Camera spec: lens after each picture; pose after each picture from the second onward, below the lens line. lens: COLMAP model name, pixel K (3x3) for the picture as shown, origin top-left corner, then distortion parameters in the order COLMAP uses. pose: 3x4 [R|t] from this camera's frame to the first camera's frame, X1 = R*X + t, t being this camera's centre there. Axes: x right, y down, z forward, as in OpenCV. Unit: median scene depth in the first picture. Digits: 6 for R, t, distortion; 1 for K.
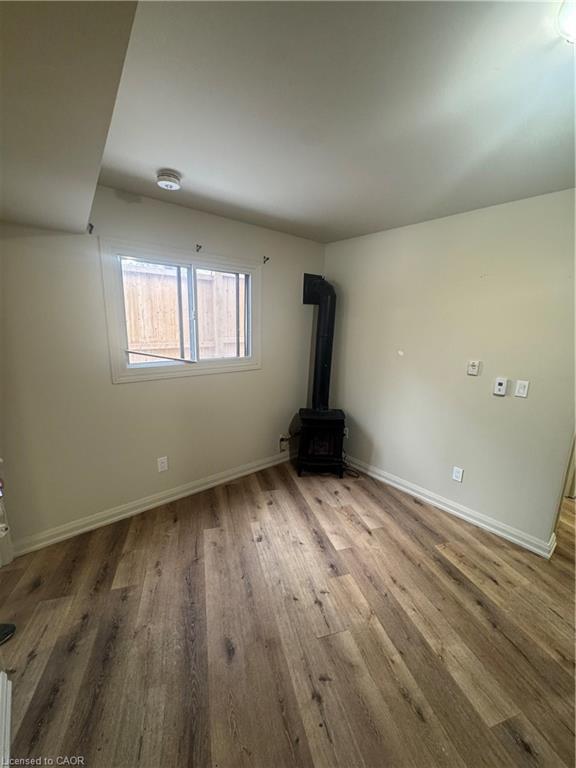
lens RADIAL K [[309.1, 0, 289.3], [0, 309.1, 385.7], [0, 0, 1]] dist [0.002768, 0.000363]
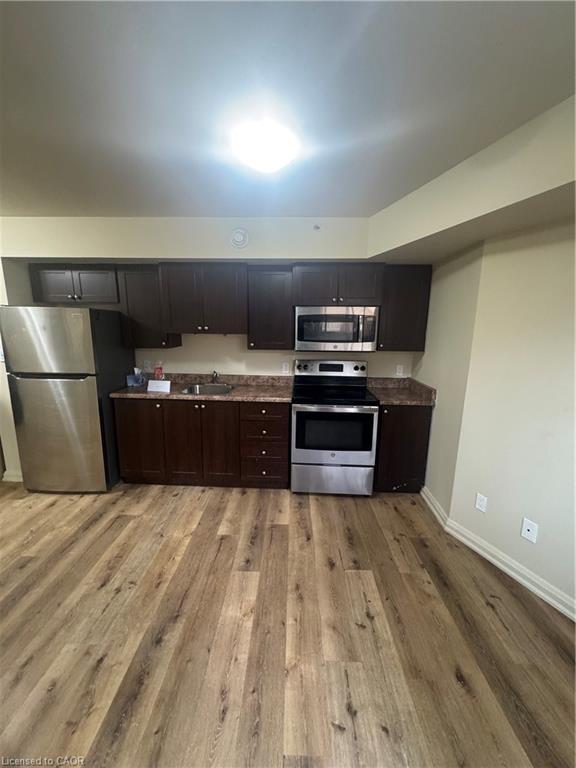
lens RADIAL K [[309.1, 0, 287.5], [0, 309.1, 382.0], [0, 0, 1]] dist [0.002768, 0.000363]
pose [[-0.951726, -0.091573, 0.292971, 0.100220], [0.027681, 0.924967, 0.379037, -0.286802], [-0.305698, 0.368850, -0.877780, 1.473036]]
